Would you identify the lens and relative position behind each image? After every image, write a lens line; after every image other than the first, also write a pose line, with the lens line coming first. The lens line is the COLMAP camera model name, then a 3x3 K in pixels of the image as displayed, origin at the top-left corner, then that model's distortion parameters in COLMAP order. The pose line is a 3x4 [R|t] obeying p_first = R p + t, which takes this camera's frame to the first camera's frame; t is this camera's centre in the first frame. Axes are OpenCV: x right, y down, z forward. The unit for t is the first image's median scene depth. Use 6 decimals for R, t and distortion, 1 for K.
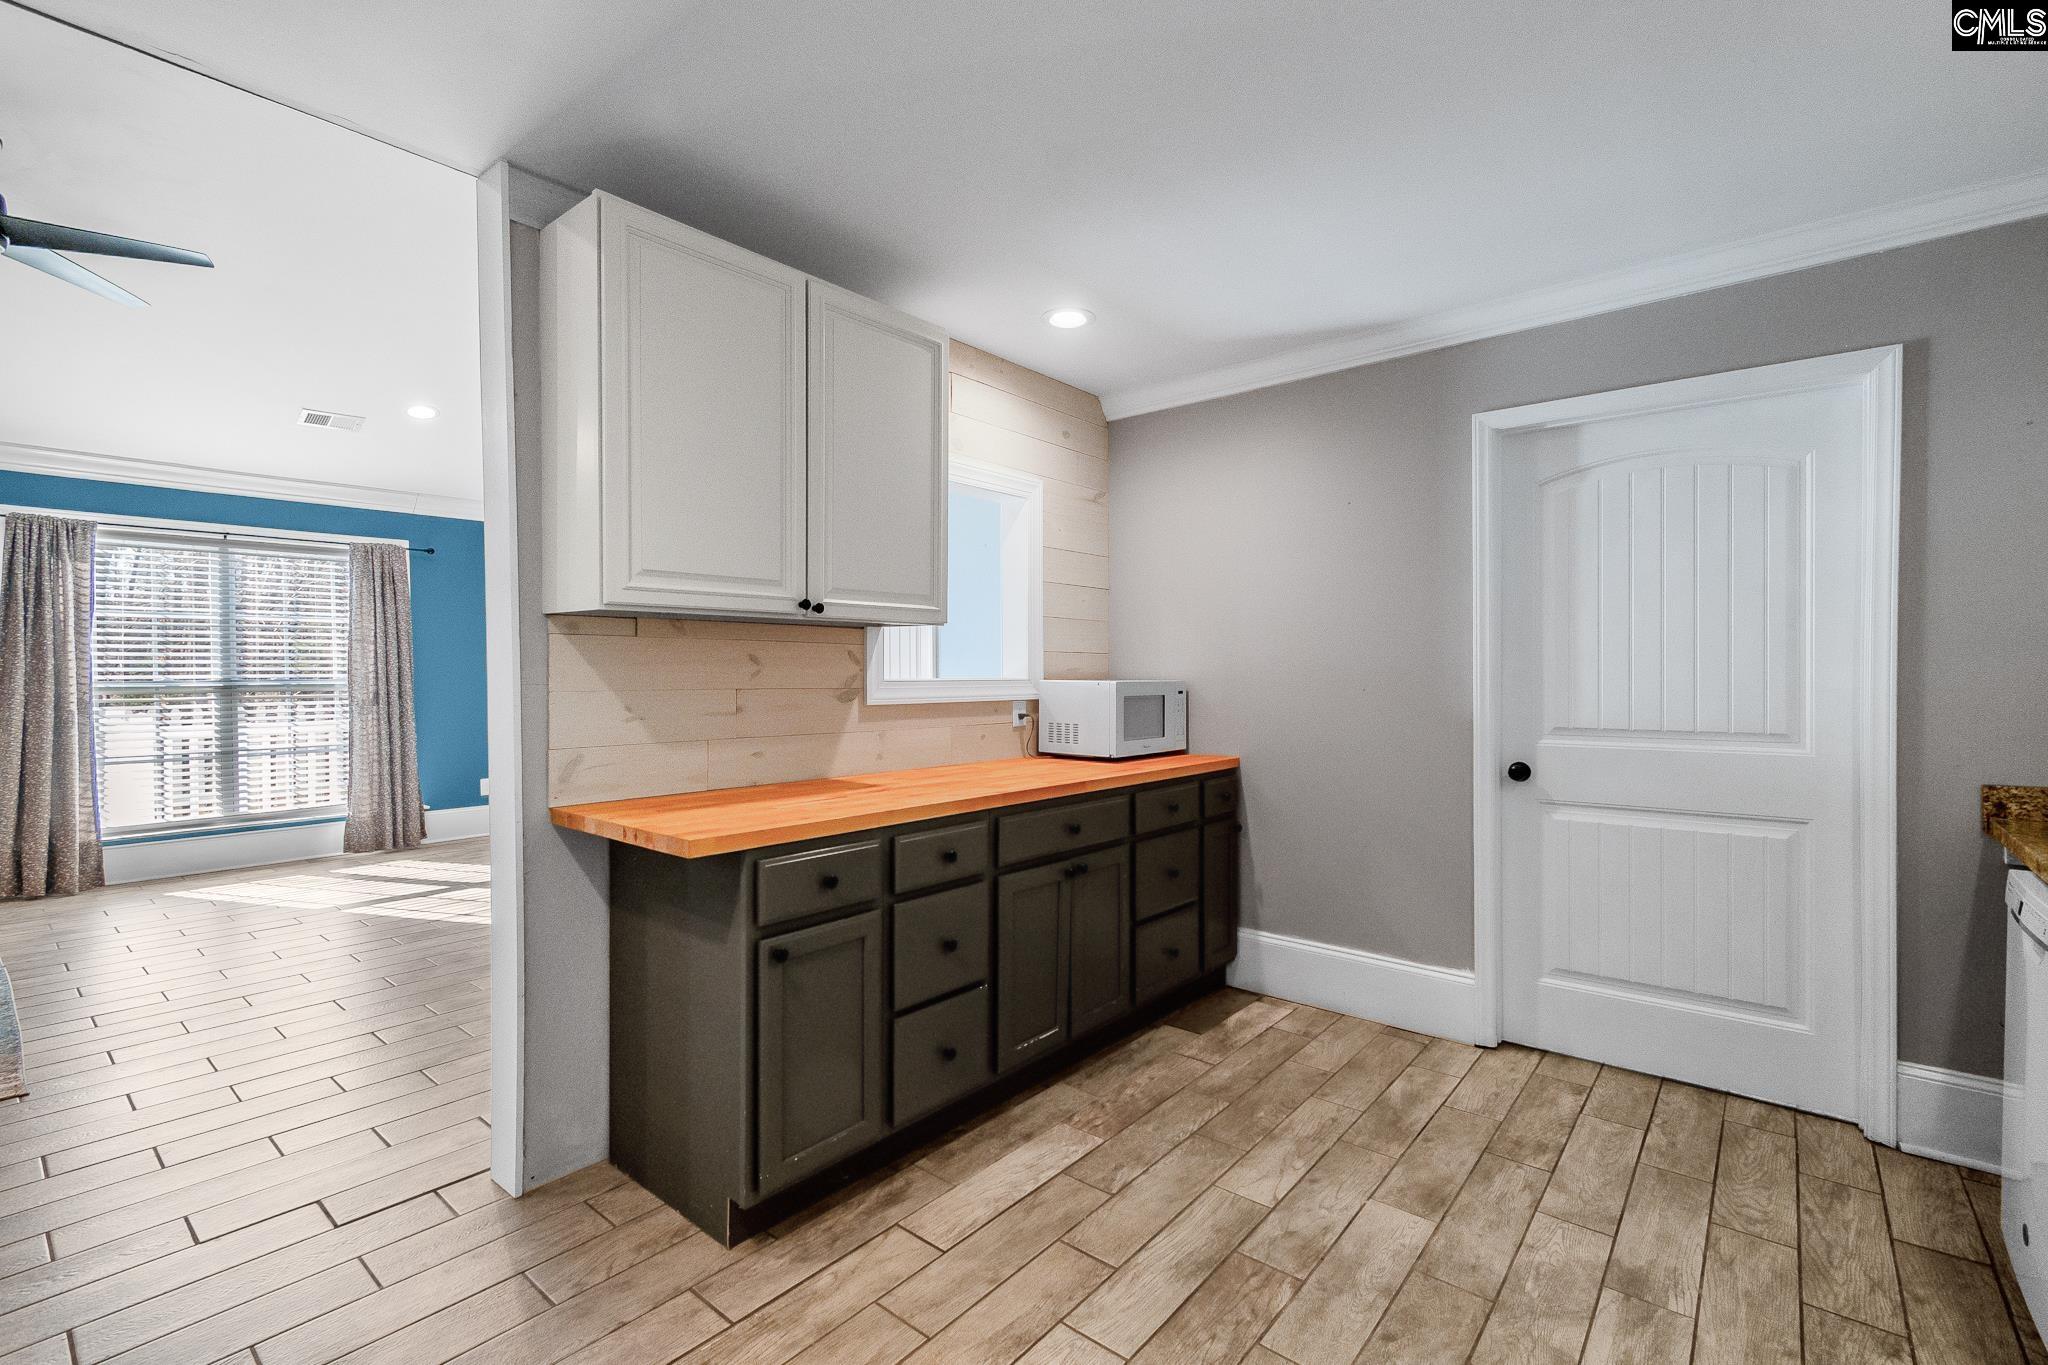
lens RADIAL K [[912.4, 0, 1024.0], [0, 912.4, 682.5], [0, 0, 1]] dist [-0.002794, -0.000355]
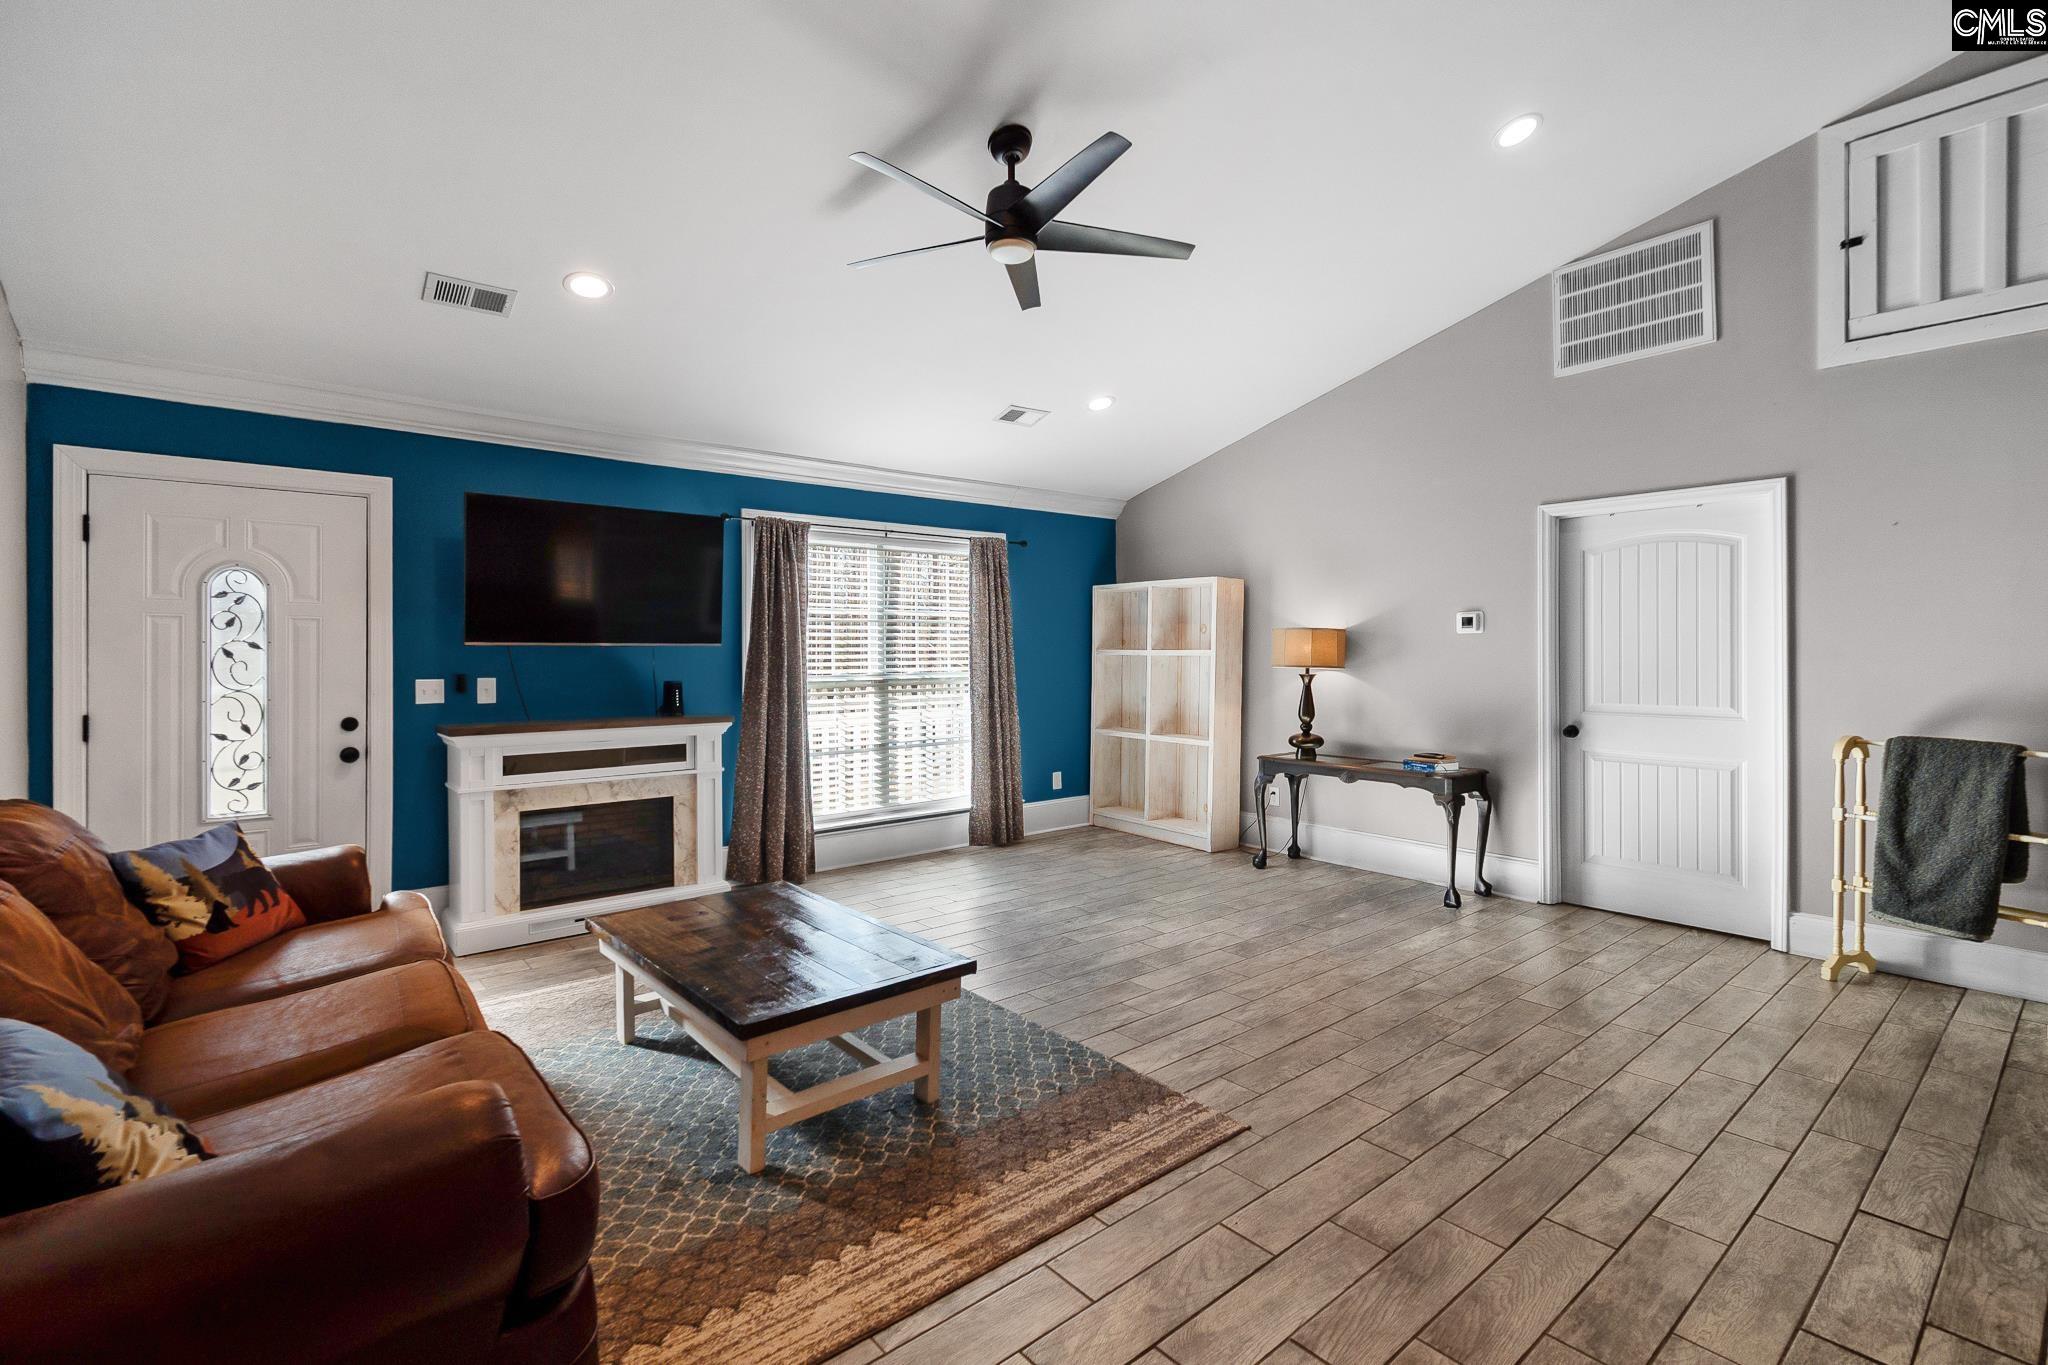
lens RADIAL K [[936.2, 0, 997.5], [0, 936.2, 655.5], [0, 0, 1]] dist [0.000776, 0.000014]
pose [[0.982619, -0.000809, -0.185633, -0.614600], [-0.000344, 0.999981, -0.006179, -0.018778], [0.185635, 0.006135, 0.982600, -0.011005]]
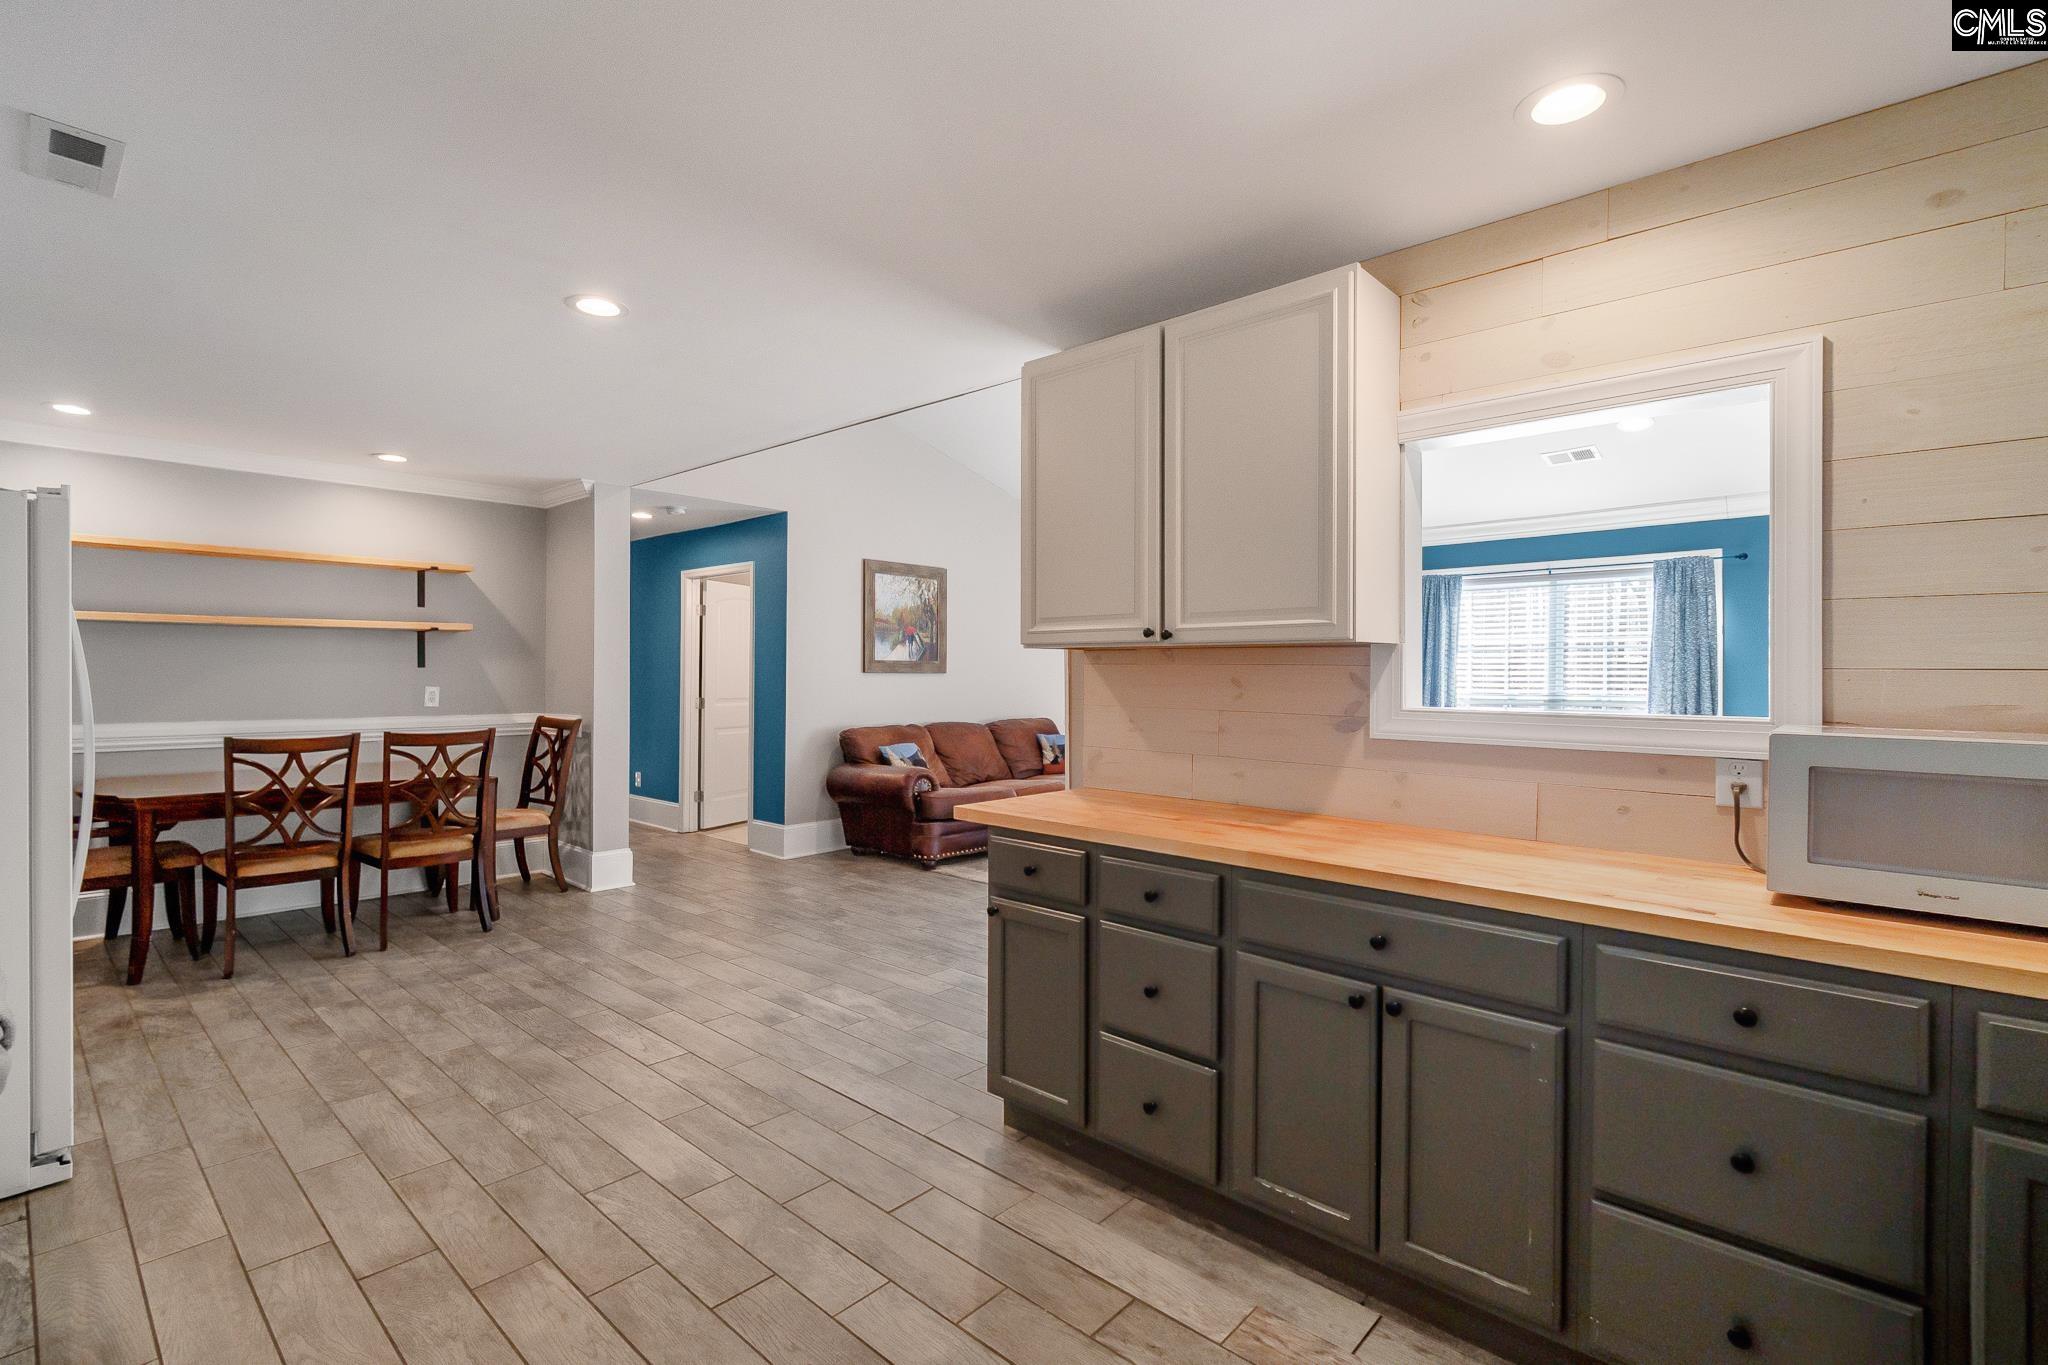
lens RADIAL K [[938.3, 0, 993.8], [0, 938.3, 683.6], [0, 0, 1]] dist [0.000849, -0.000412]
pose [[-0.061354, 0.009103, -0.998075, 0.401239], [-0.022336, 0.999695, 0.010491, -0.014865], [0.997866, 0.022937, -0.061132, 0.403516]]
